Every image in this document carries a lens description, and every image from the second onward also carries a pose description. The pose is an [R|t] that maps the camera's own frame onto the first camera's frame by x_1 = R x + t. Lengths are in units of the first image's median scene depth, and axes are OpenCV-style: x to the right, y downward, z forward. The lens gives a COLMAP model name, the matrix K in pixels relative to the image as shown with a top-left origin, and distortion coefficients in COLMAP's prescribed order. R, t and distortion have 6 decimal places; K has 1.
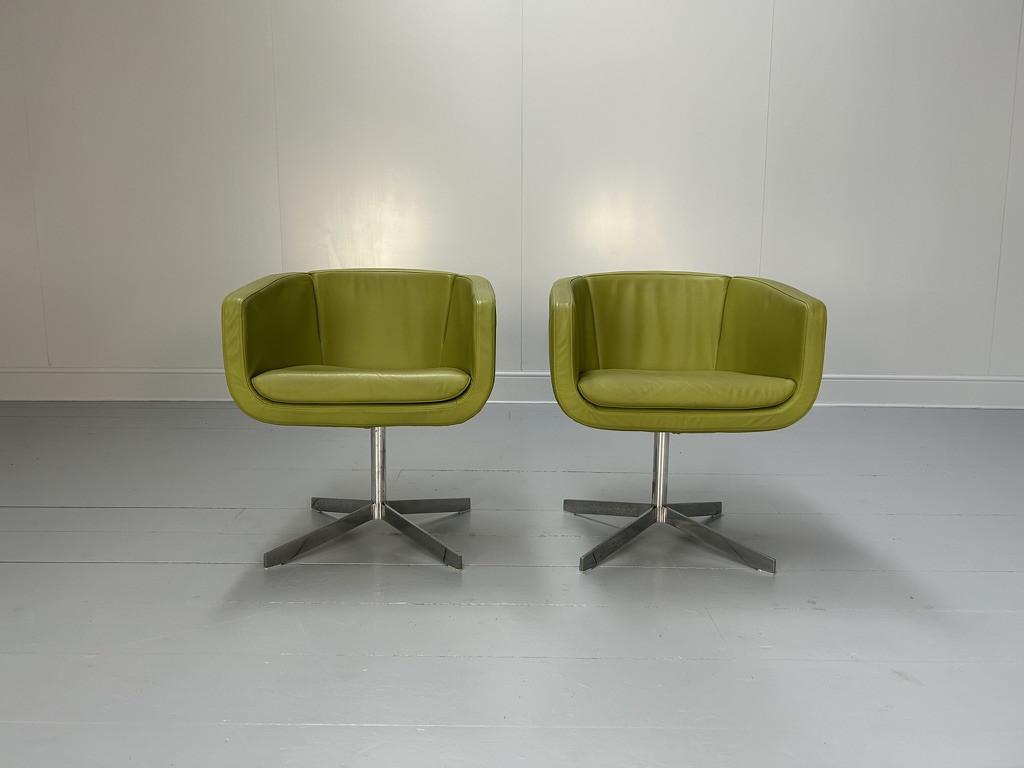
lens RADIAL K [[768.3, 0, 502.1], [0, 768.3, 386.3], [0, 0, 1]] dist [0.041550, -0.043490]
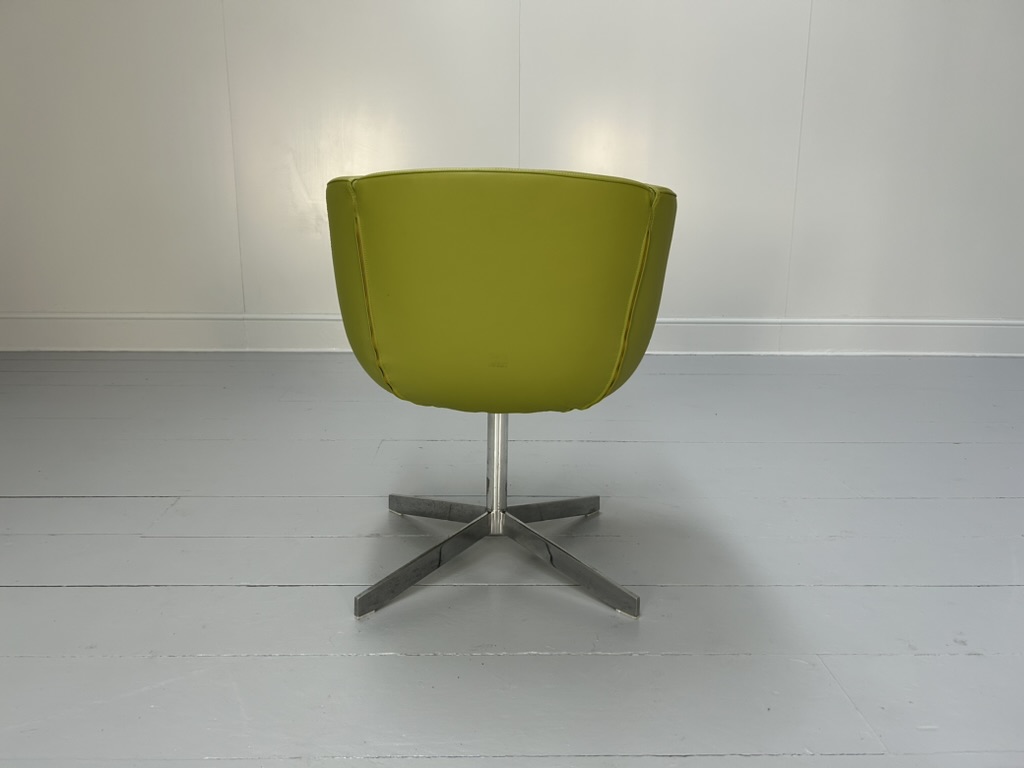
lens RADIAL K [[768.3, 0, 503.5], [0, 768.3, 382.8], [0, 0, 1]] dist [0.041550, -0.043490]
pose [[0.999586, -0.000567, 0.028763, 0.204630], [-0.001416, 0.997623, 0.068887, -0.013524], [-0.028733, -0.068899, 0.997210, 0.315977]]
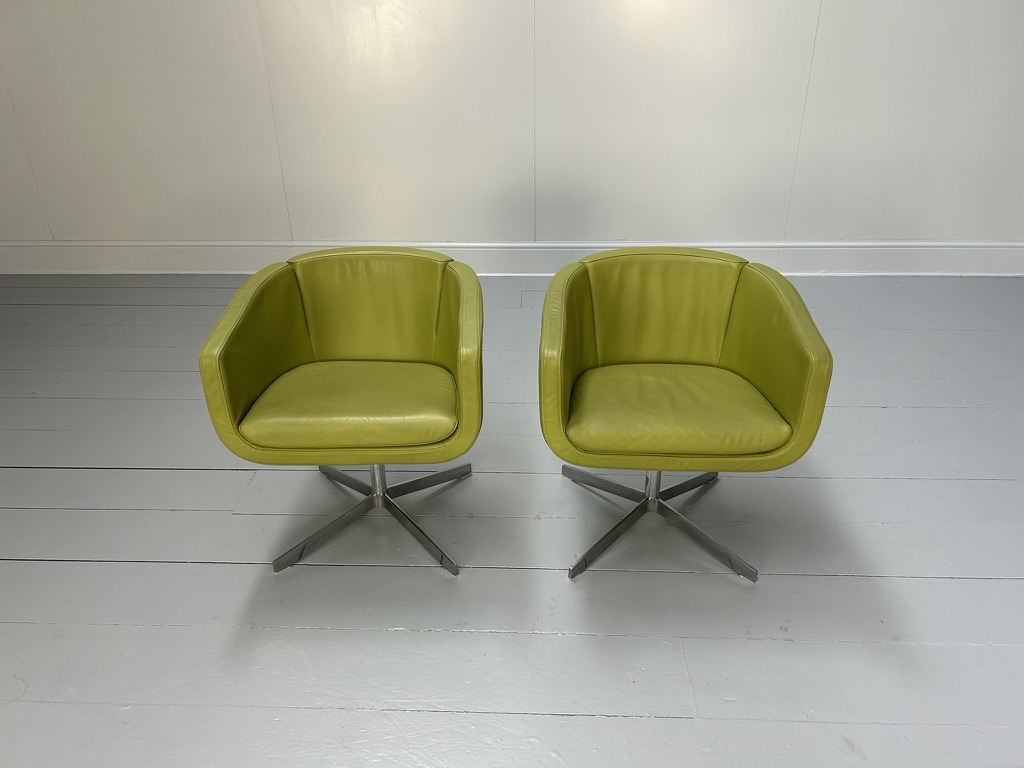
lens RADIAL K [[768.3, 0, 499.9], [0, 768.3, 385.9], [0, 0, 1]] dist [0.041550, -0.043490]
pose [[0.998900, -0.000948, -0.046876, 0.054469], [0.016282, 0.944586, 0.327861, -0.345472], [0.043967, -0.328264, 0.943562, 0.081028]]
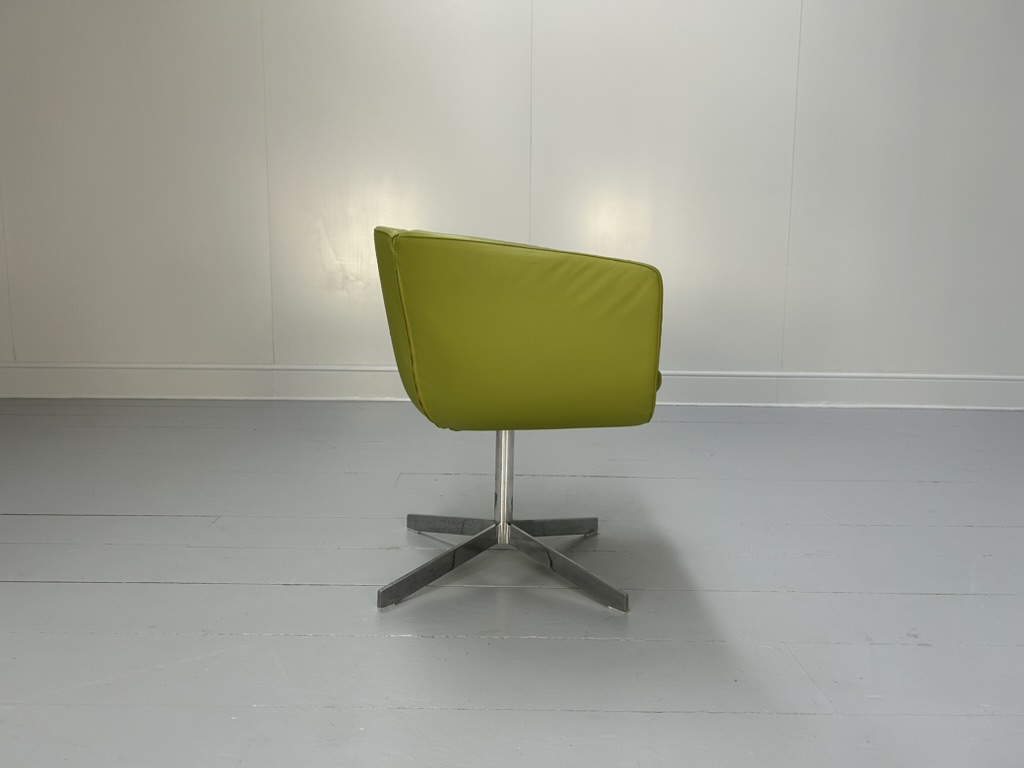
lens RADIAL K [[768.3, 0, 502.6], [0, 768.3, 374.8], [0, 0, 1]] dist [0.041550, -0.043490]
pose [[0.999934, 0.007893, 0.008393, 0.210134], [-0.007670, 0.999627, -0.026219, 0.022788], [-0.008597, 0.026153, 0.999621, 0.204256]]
